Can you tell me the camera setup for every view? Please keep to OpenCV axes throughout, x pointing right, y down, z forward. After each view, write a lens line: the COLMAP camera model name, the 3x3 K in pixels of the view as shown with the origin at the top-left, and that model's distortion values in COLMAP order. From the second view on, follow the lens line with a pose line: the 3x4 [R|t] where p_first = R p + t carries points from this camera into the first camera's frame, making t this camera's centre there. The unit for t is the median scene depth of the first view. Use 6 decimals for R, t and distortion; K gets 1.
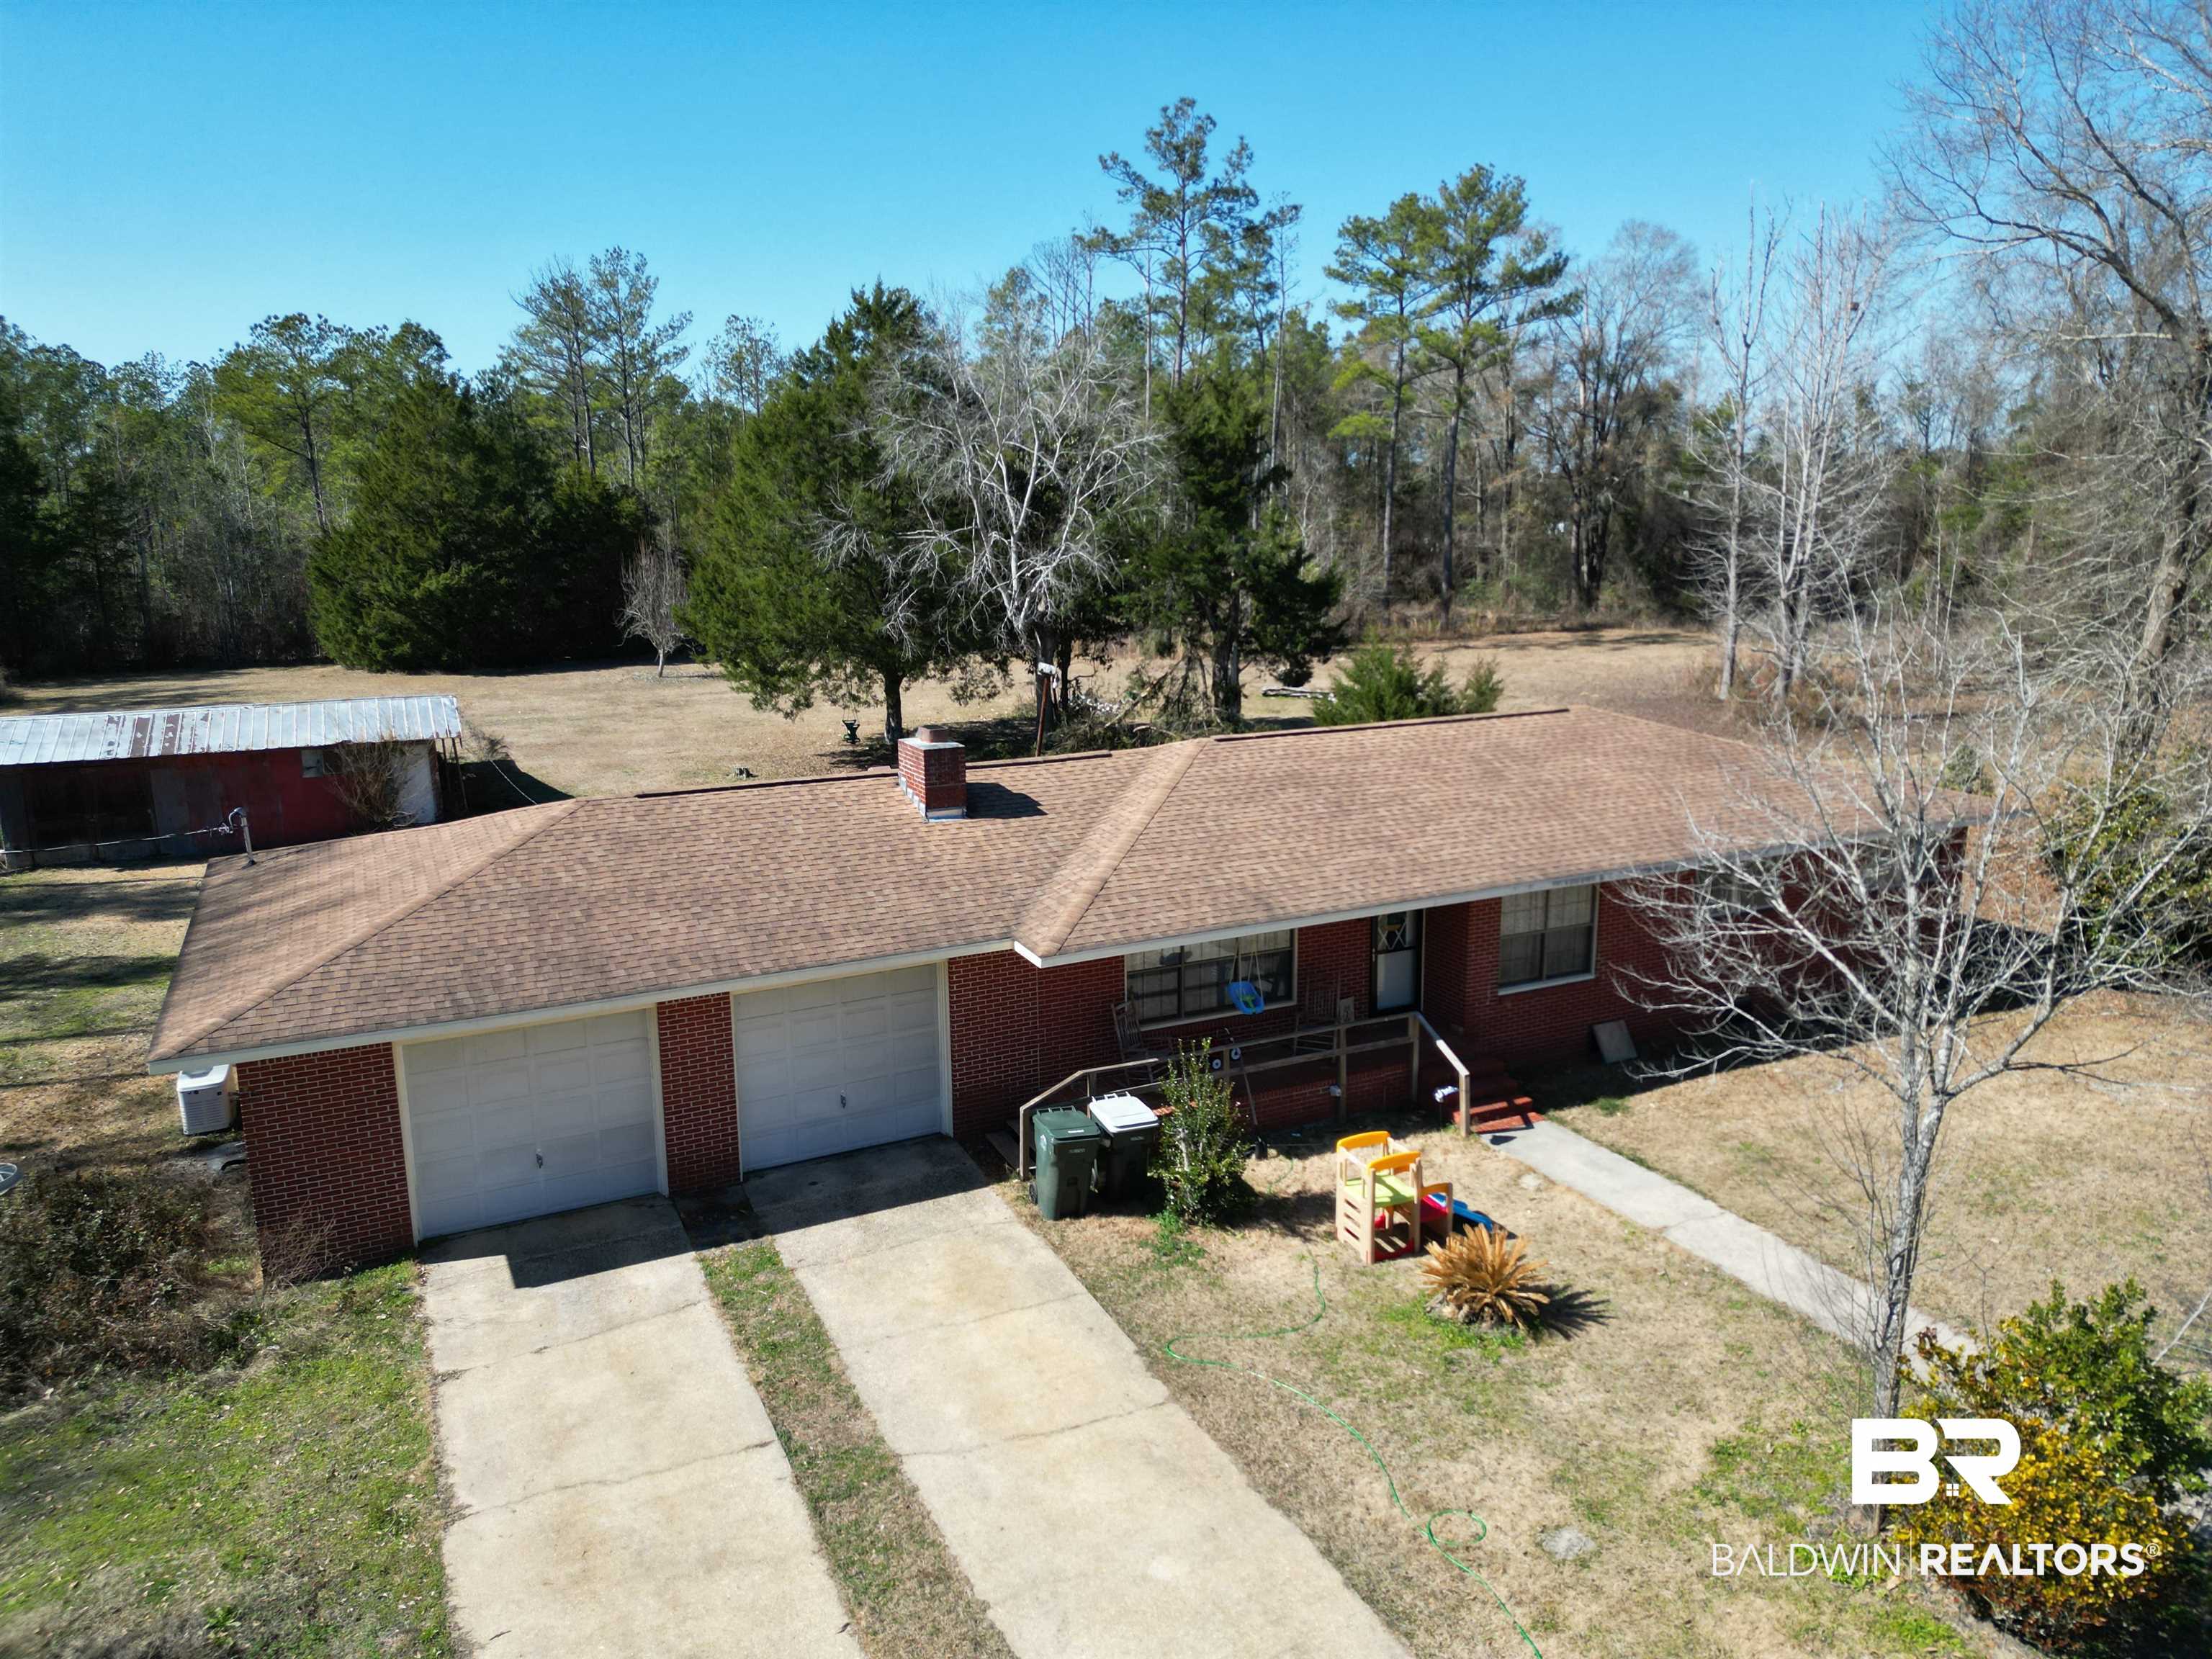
lens RADIAL K [[1535.9, 0, 1119.1], [0, 1535.9, 835.5], [0, 0, 1]] dist [0.071283, -0.065737]
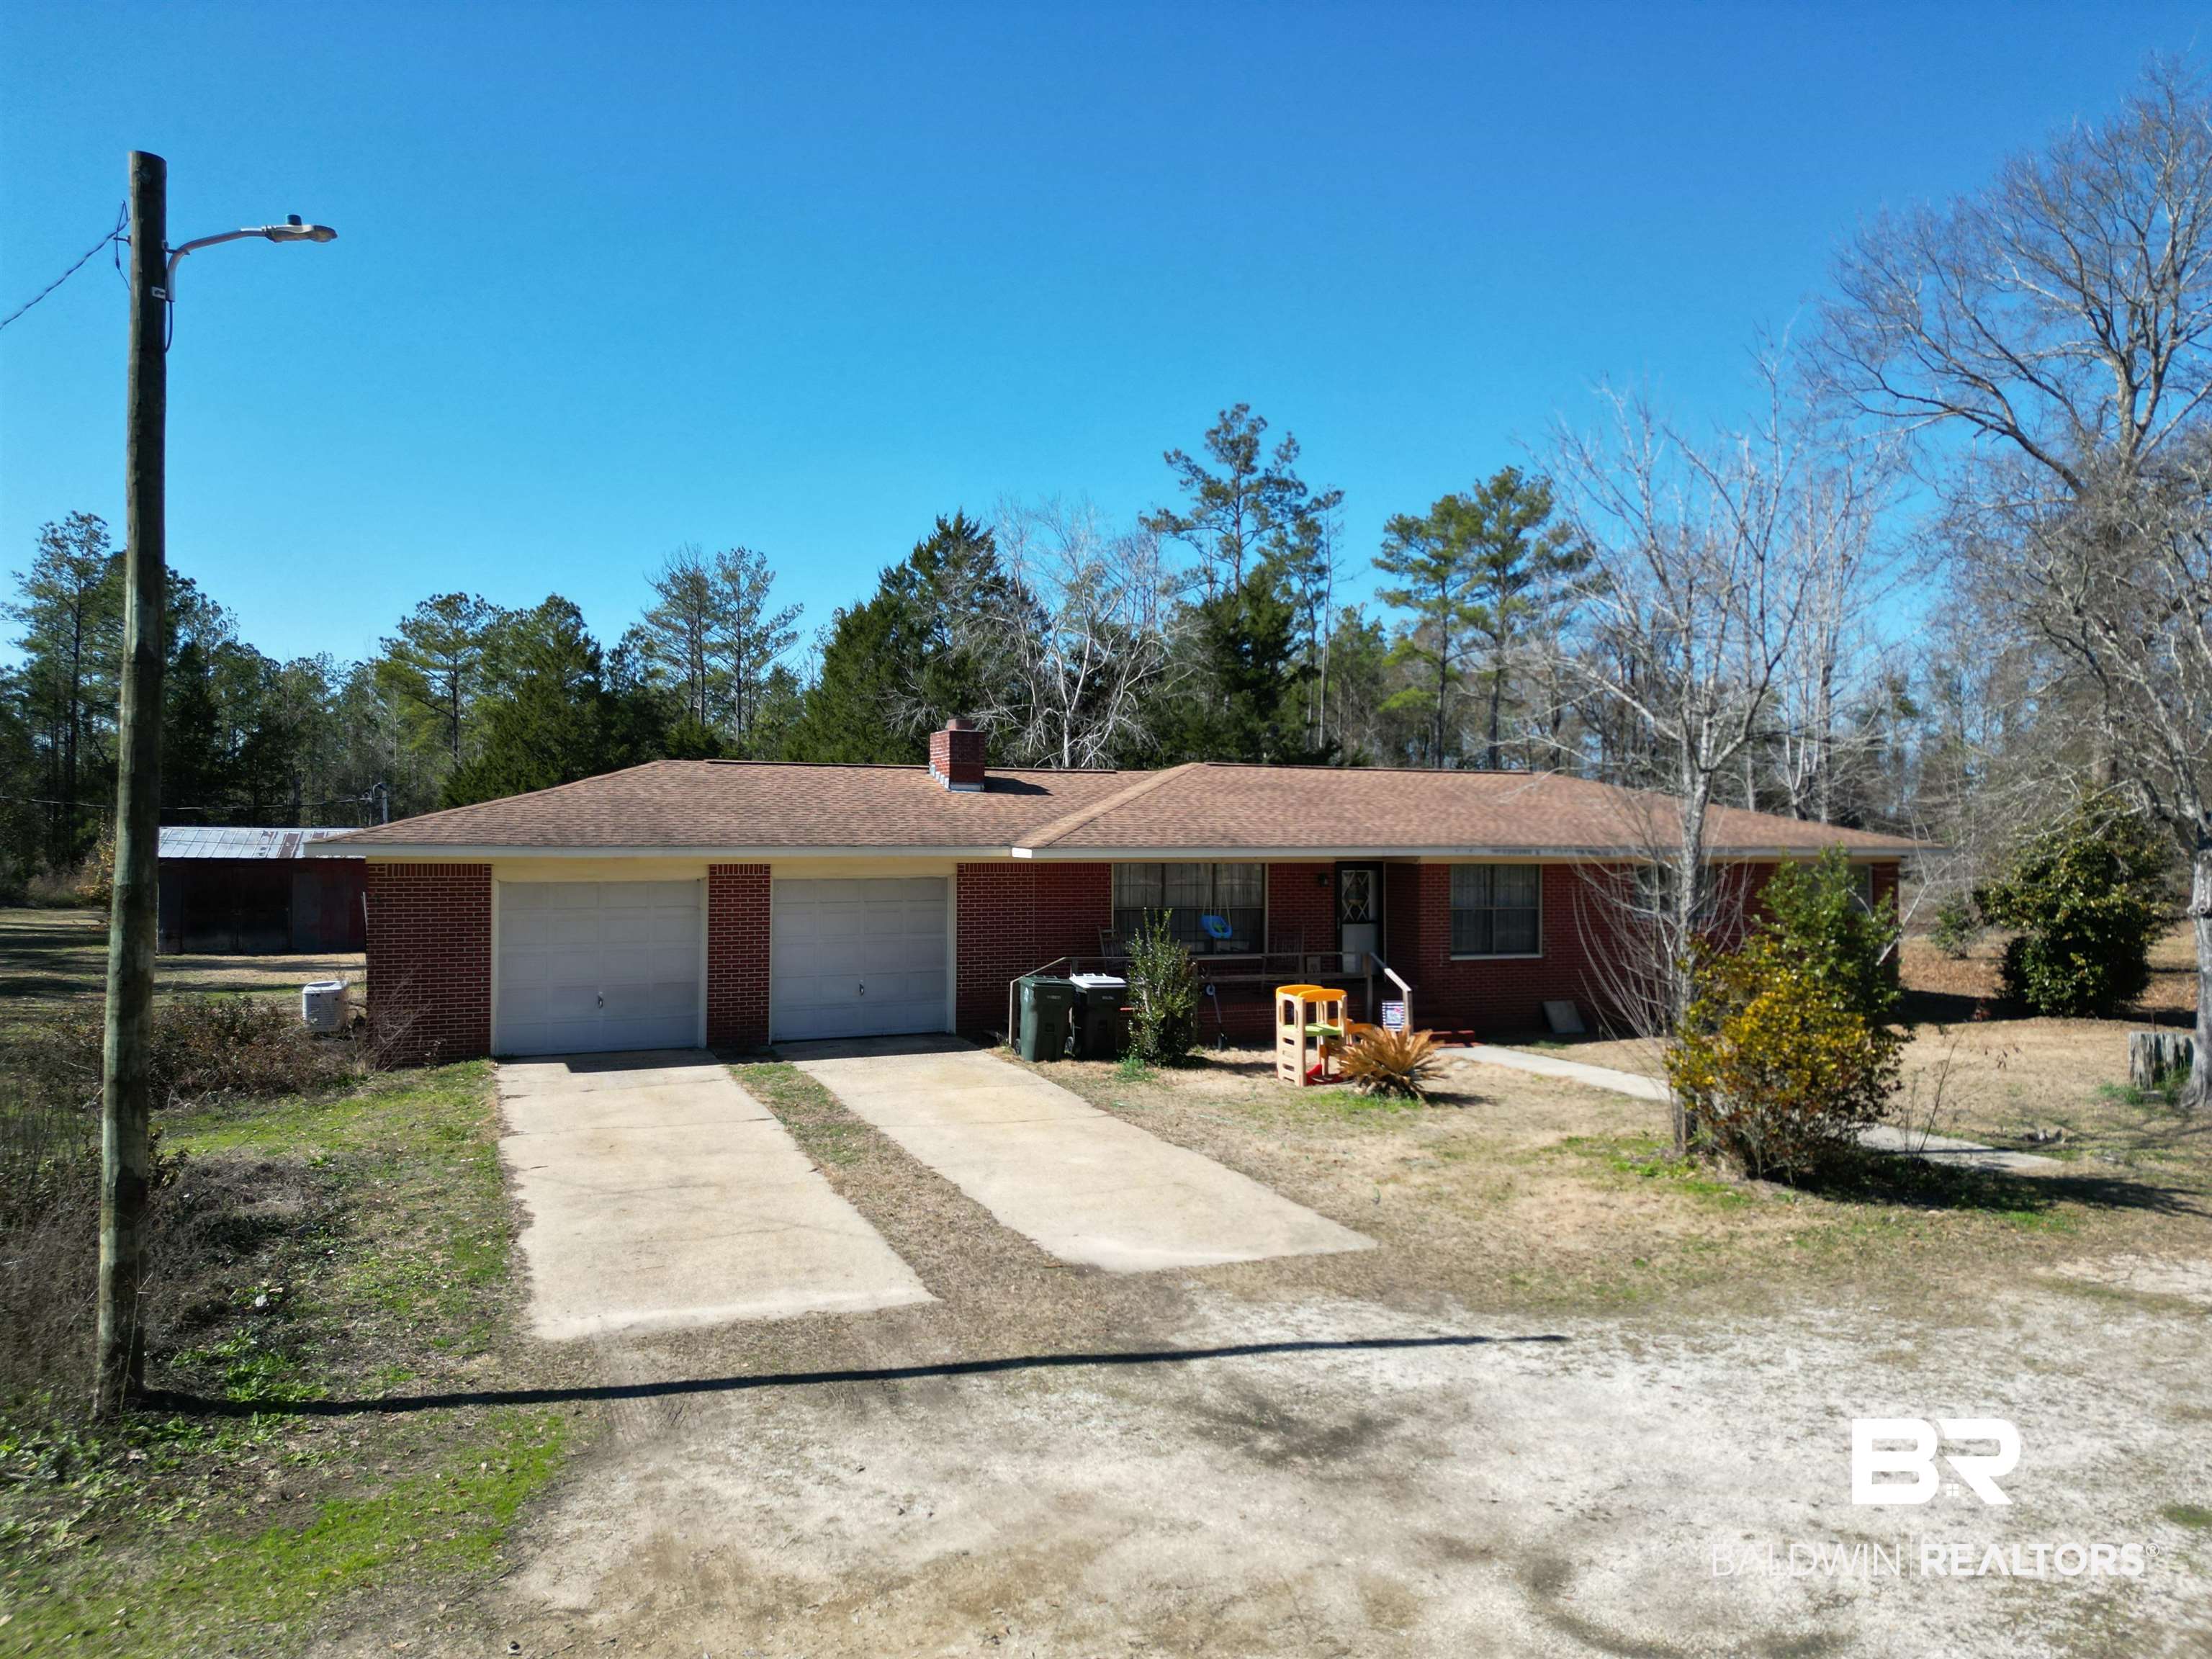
lens RADIAL K [[1535.9, 0, 1119.8], [0, 1535.9, 838.5], [0, 0, 1]] dist [0.071283, -0.065737]
pose [[0.998329, 0.011999, -0.056527, 0.021667], [-0.024087, 0.975581, -0.218316, 0.085123], [0.052527, 0.219312, 0.974240, -0.038781]]
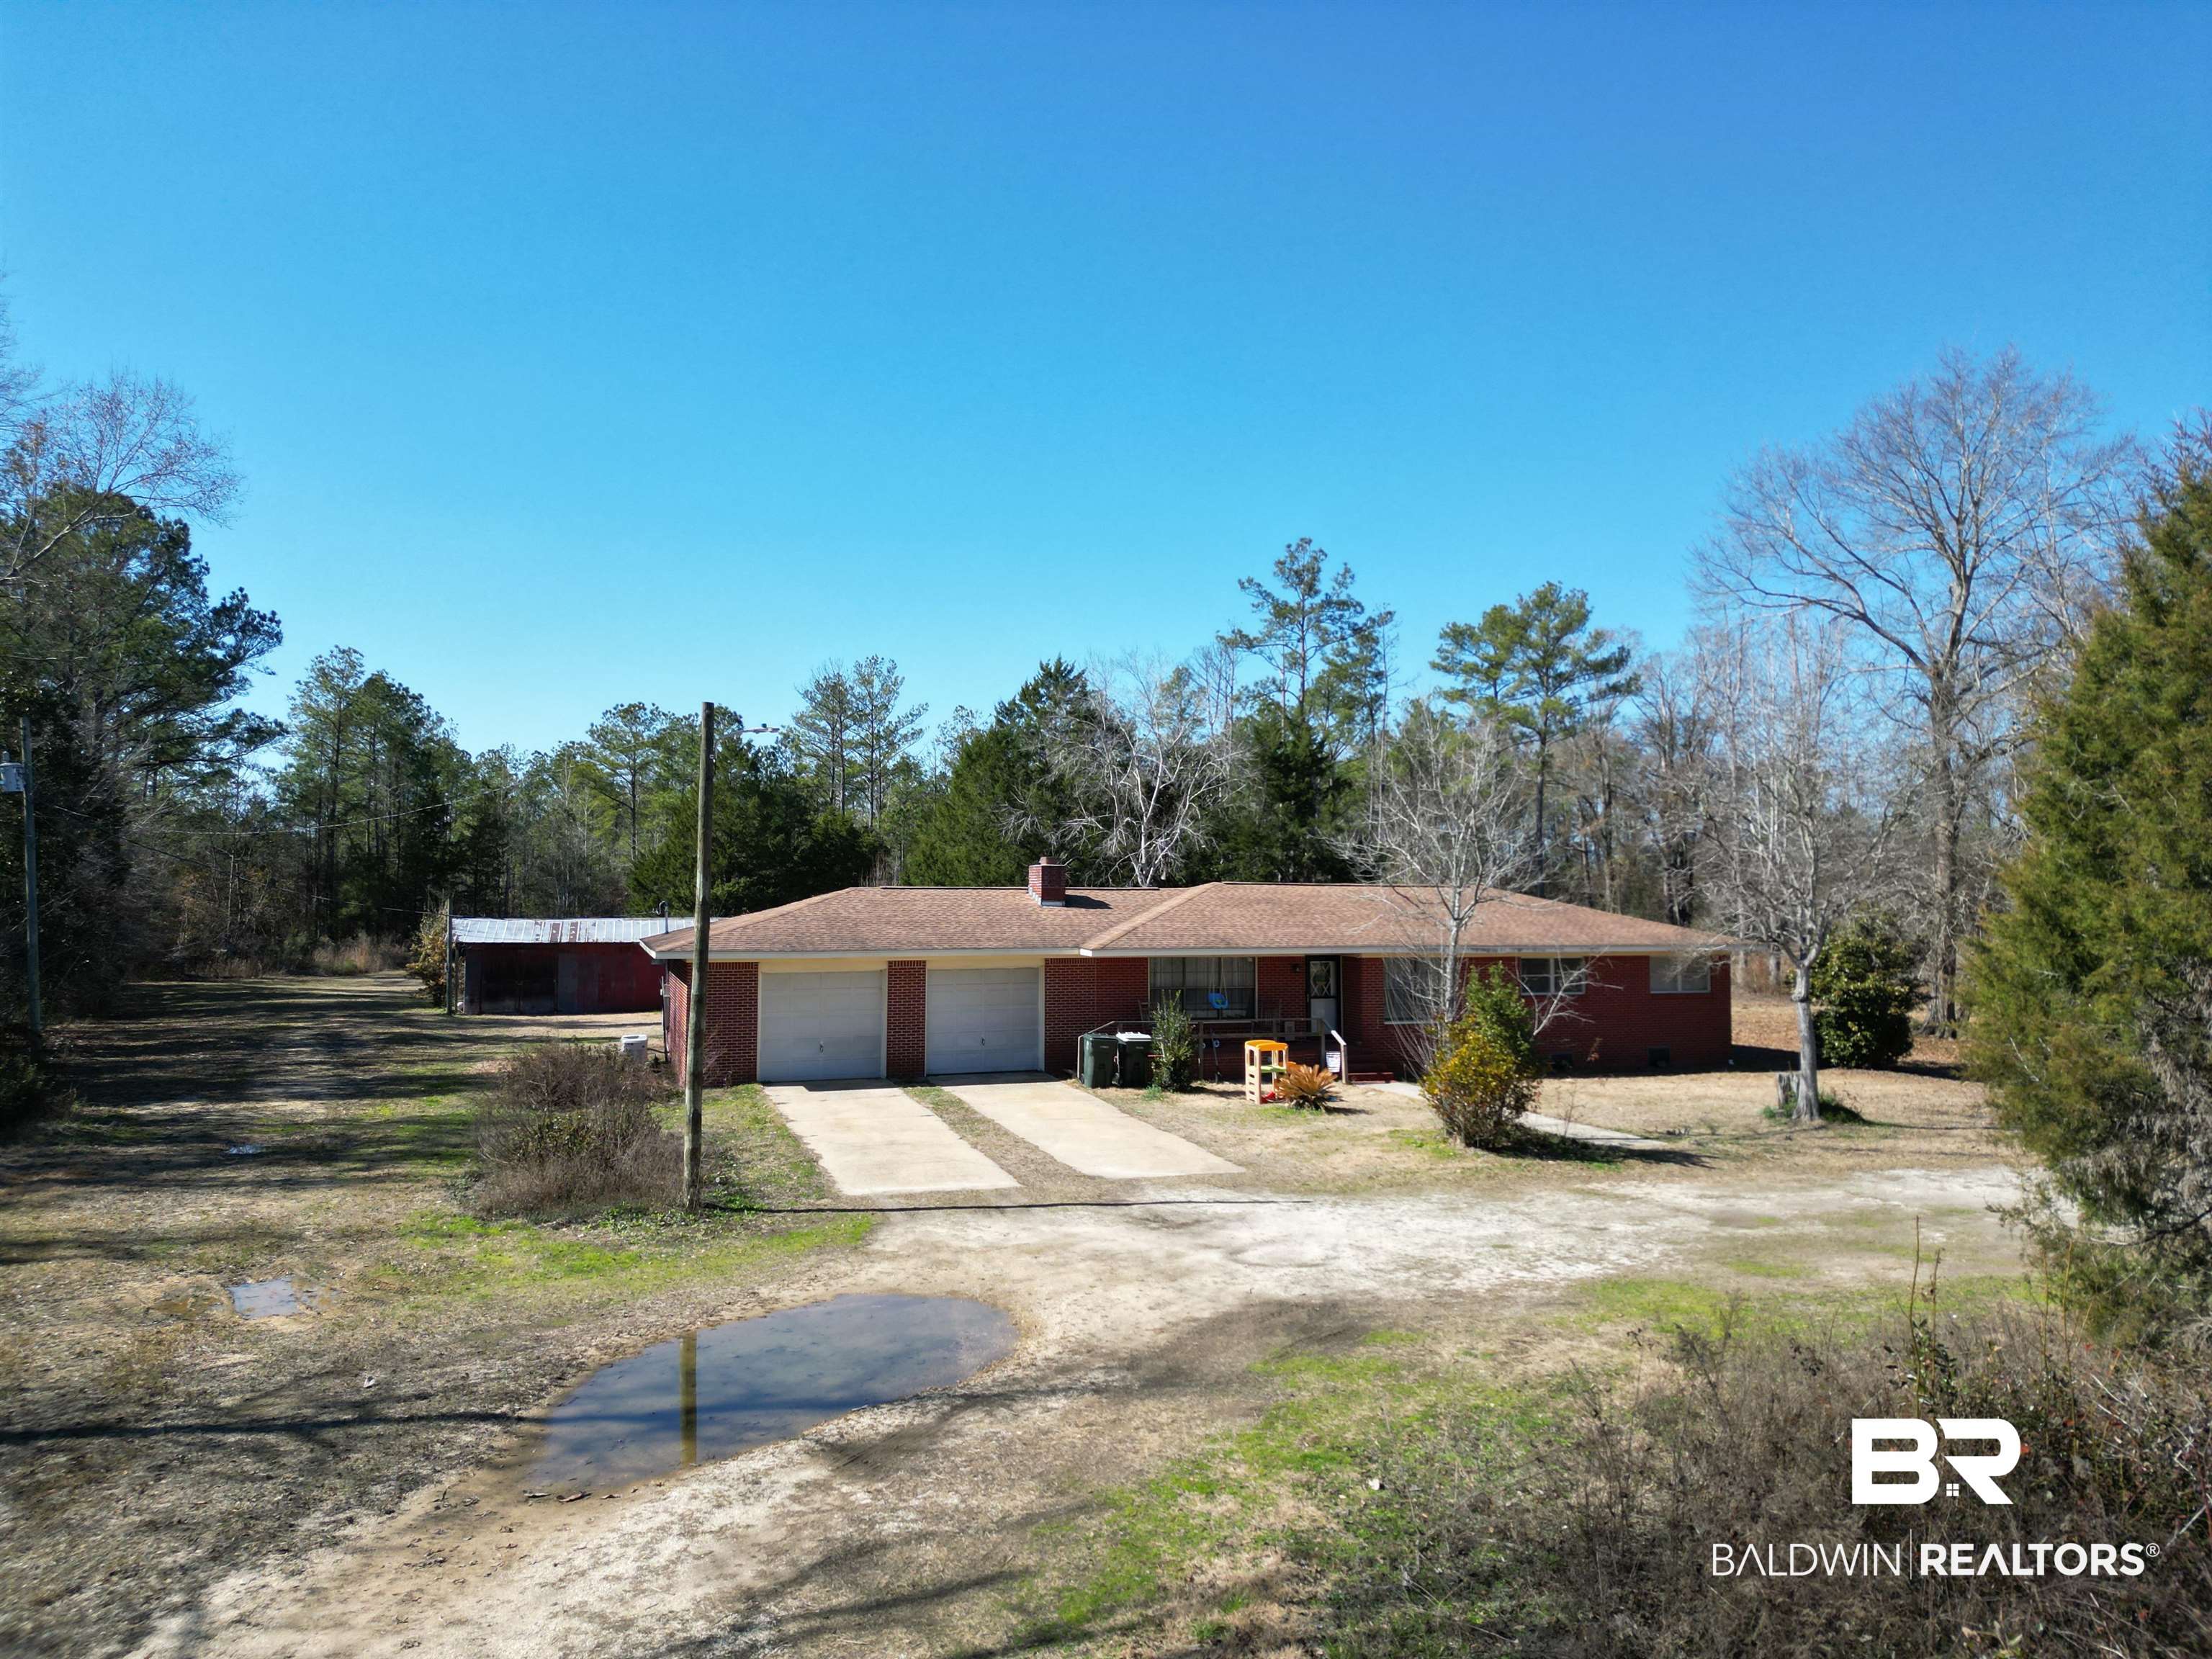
lens RADIAL K [[1535.9, 0, 1117.7], [0, 1535.9, 827.5], [0, 0, 1]] dist [0.071283, -0.065737]
pose [[0.991496, 0.004976, -0.130039, 0.056238], [-0.038874, 0.964968, -0.259470, 0.106807], [0.124193, 0.262319, 0.956956, -0.204204]]
